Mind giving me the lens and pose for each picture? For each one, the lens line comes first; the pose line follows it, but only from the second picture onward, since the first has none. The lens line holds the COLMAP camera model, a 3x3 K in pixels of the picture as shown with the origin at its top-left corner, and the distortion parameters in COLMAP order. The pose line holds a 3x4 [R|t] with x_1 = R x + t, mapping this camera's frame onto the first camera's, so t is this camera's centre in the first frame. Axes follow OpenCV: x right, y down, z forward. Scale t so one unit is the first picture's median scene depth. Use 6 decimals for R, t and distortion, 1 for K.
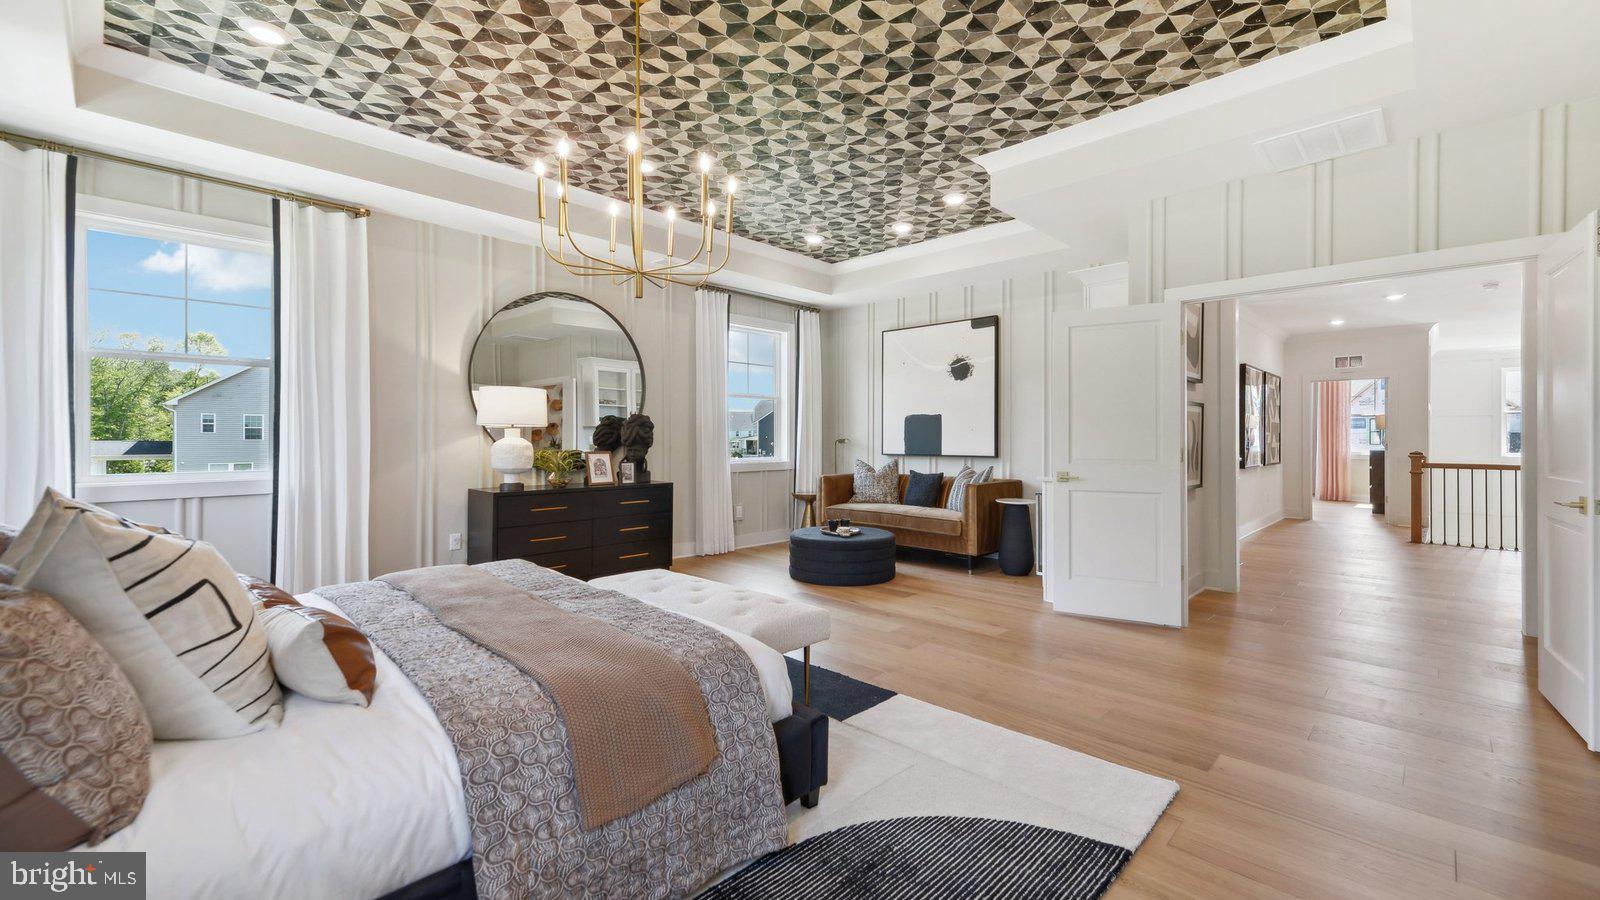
lens RADIAL K [[656.8, 0, 824.3], [0, 656.8, 442.8], [0, 0, 1]] dist [0.002919, -0.002071]
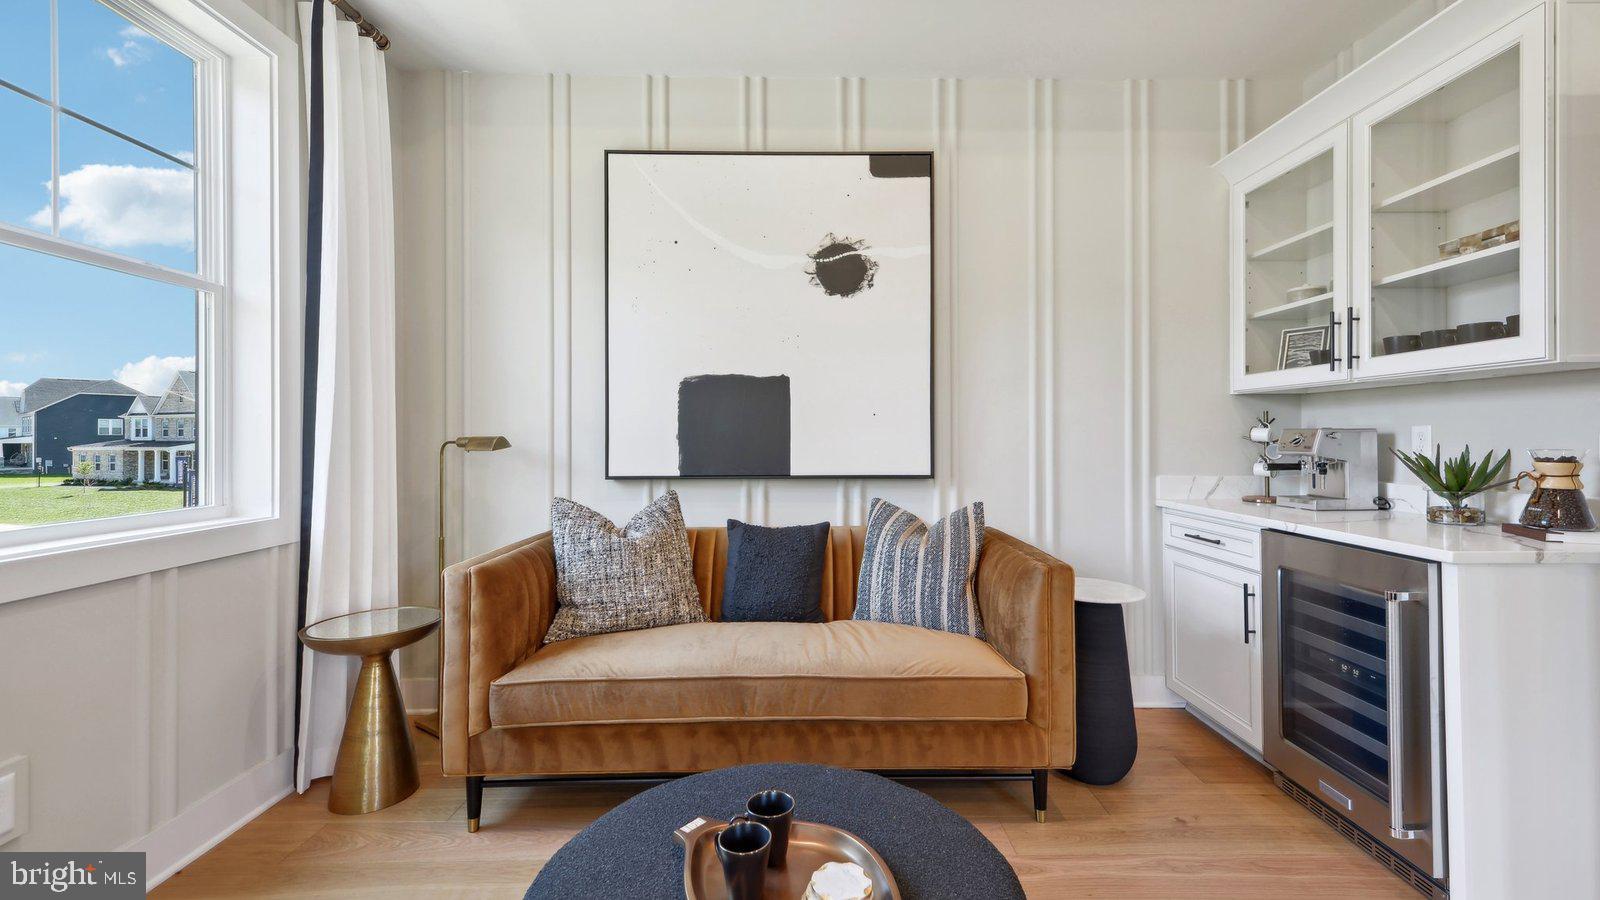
lens RADIAL K [[633.5, 0, 813.8], [0, 633.5, 444.6], [0, 0, 1]] dist [0.017661, -0.000008]
pose [[0.712917, -0.010589, 0.701169, -0.119052], [0.008173, 0.999944, 0.006791, -0.004593], [-0.701201, 0.000889, 0.712963, 0.963774]]
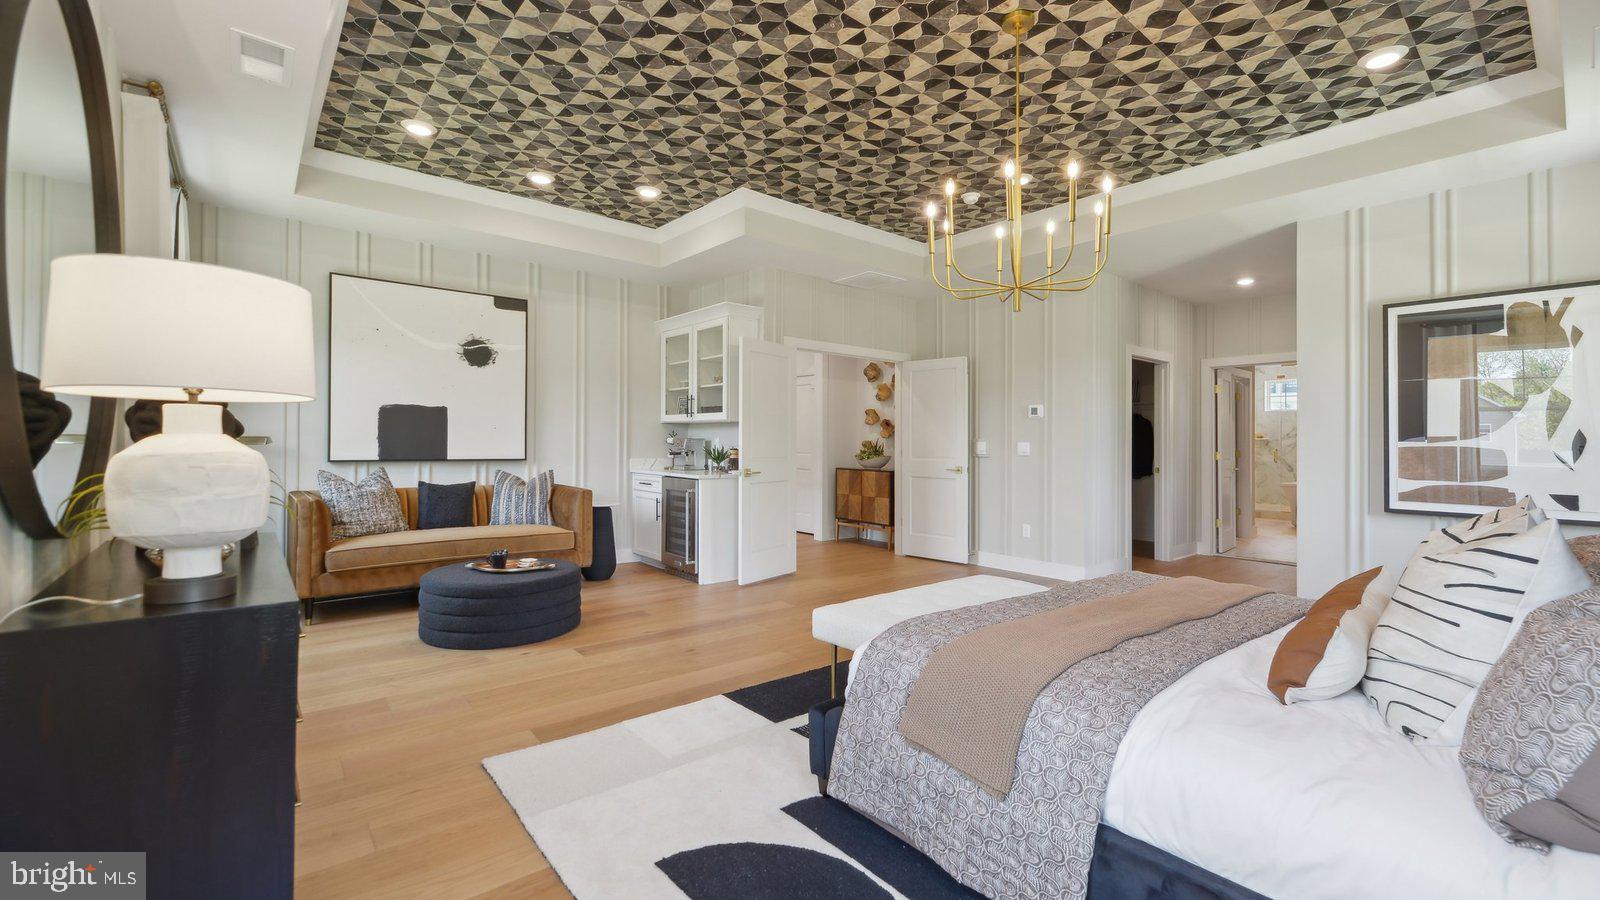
lens RADIAL K [[668.8, 0, 814.1], [0, 668.8, 440.8], [0, 0, 1]] dist [0.005378, 0.000377]
pose [[0.100635, 0.000731, 0.994923, -0.765574], [-0.003162, 0.999995, -0.000415, -0.006116], [-0.994918, -0.003105, 0.100637, 0.667685]]
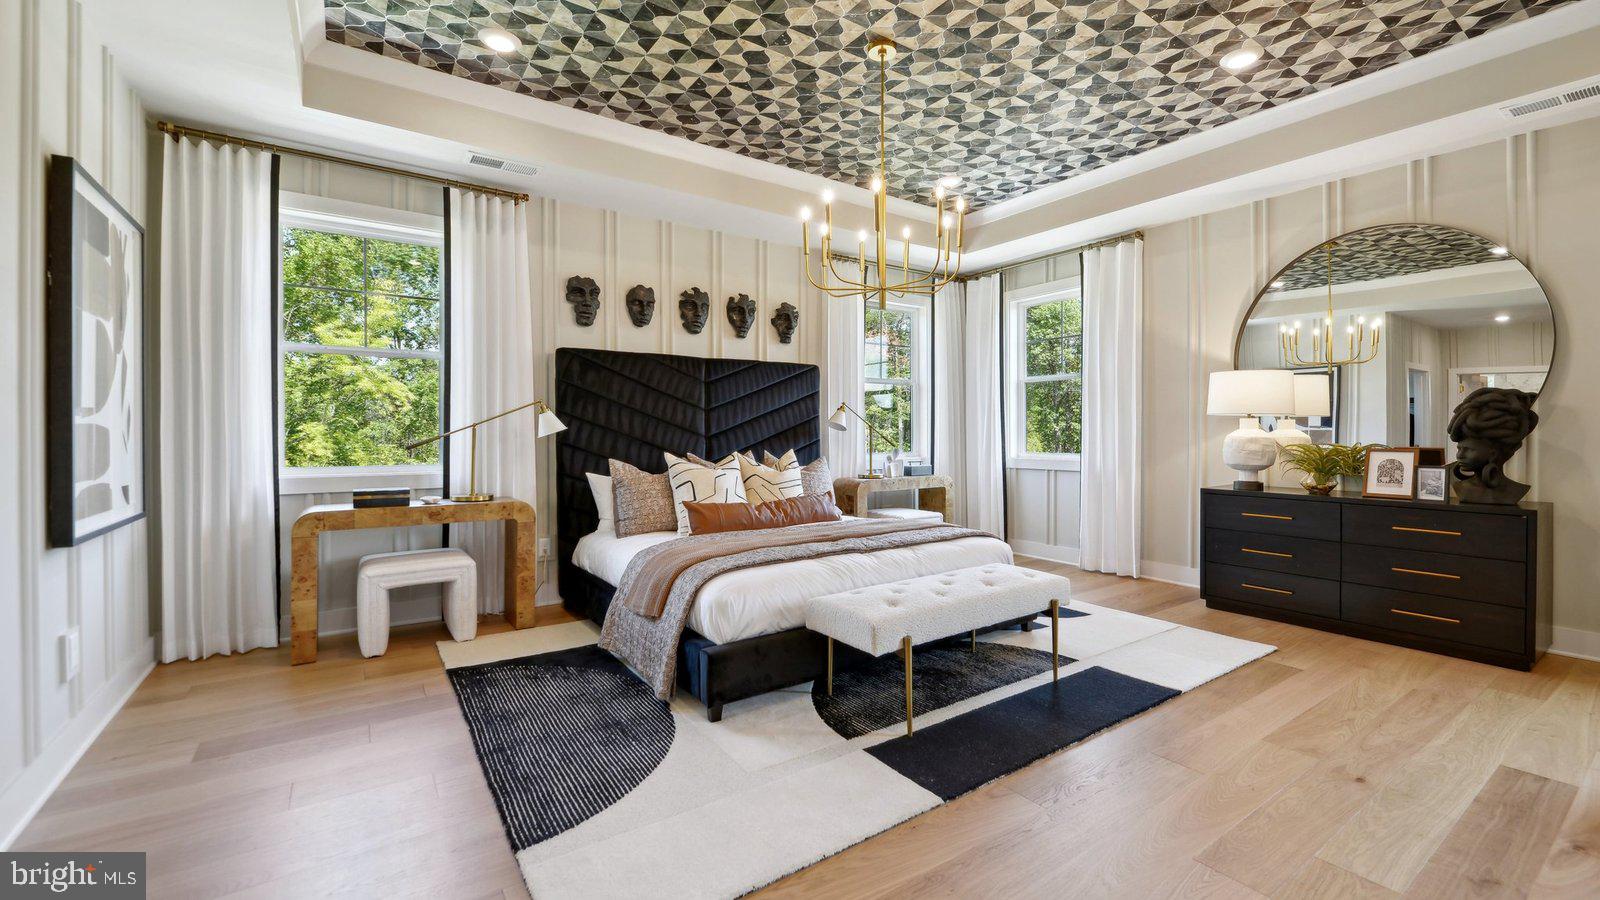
lens RADIAL K [[656.8, 0, 800.5], [0, 656.8, 438.6], [0, 0, 1]] dist [0.002919, -0.002071]
pose [[-0.218298, 0.004339, -0.975873, 0.499607], [-0.004581, 0.999975, 0.005471, 0.002668], [0.975871, 0.005664, -0.218272, 0.613699]]
